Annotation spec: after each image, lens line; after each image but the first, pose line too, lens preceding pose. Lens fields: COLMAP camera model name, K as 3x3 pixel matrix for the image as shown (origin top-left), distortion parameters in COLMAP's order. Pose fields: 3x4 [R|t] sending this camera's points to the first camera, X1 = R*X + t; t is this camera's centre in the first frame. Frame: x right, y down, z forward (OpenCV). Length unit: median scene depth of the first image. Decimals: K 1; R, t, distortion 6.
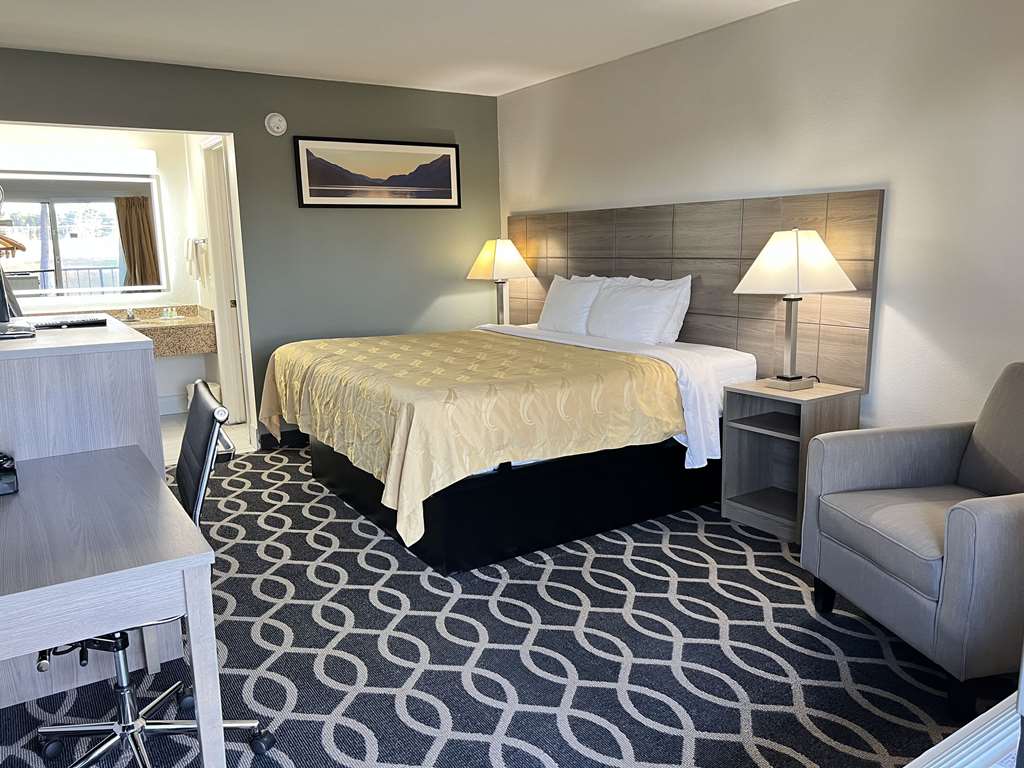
lens RADIAL K [[772.7, 0, 512.0], [0, 772.7, 384.0], [0, 0, 1]] dist [0.011139, -0.001028]
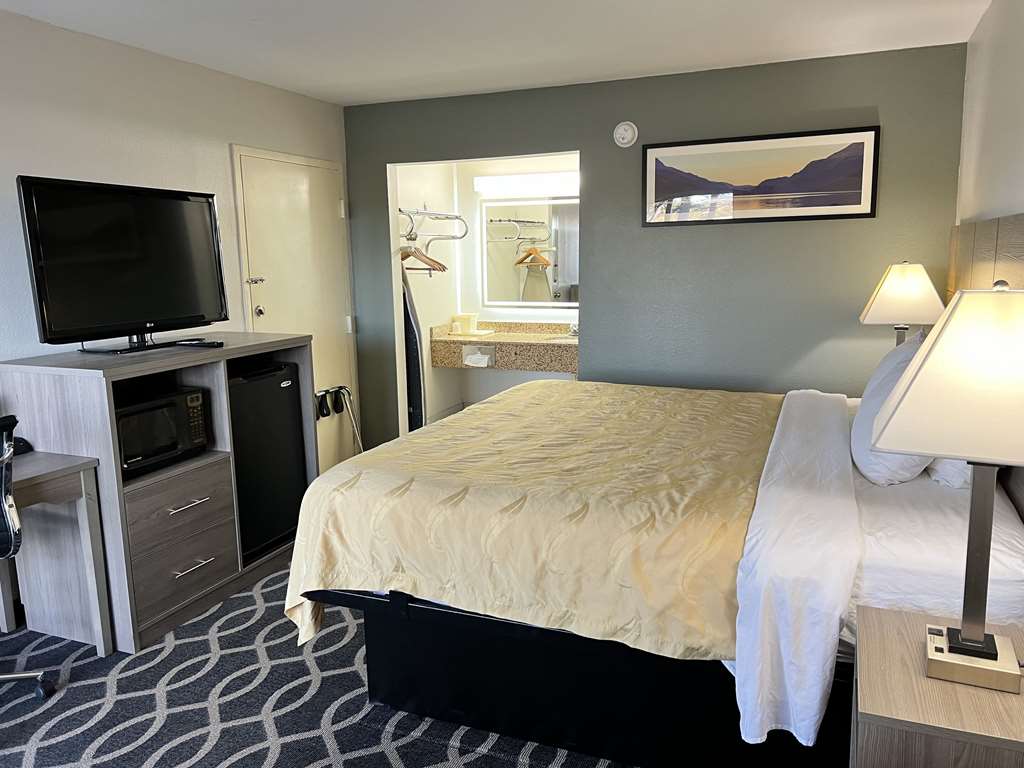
lens RADIAL K [[755.1, 0, 512.0], [0, 755.1, 384.0], [0, 0, 1]] dist [0.002833, 0.000257]
pose [[0.569059, 0.141767, -0.809984, 0.360512], [-0.141372, 0.987227, 0.073467, -0.094486], [0.810053, 0.072702, 0.581832, 0.399119]]
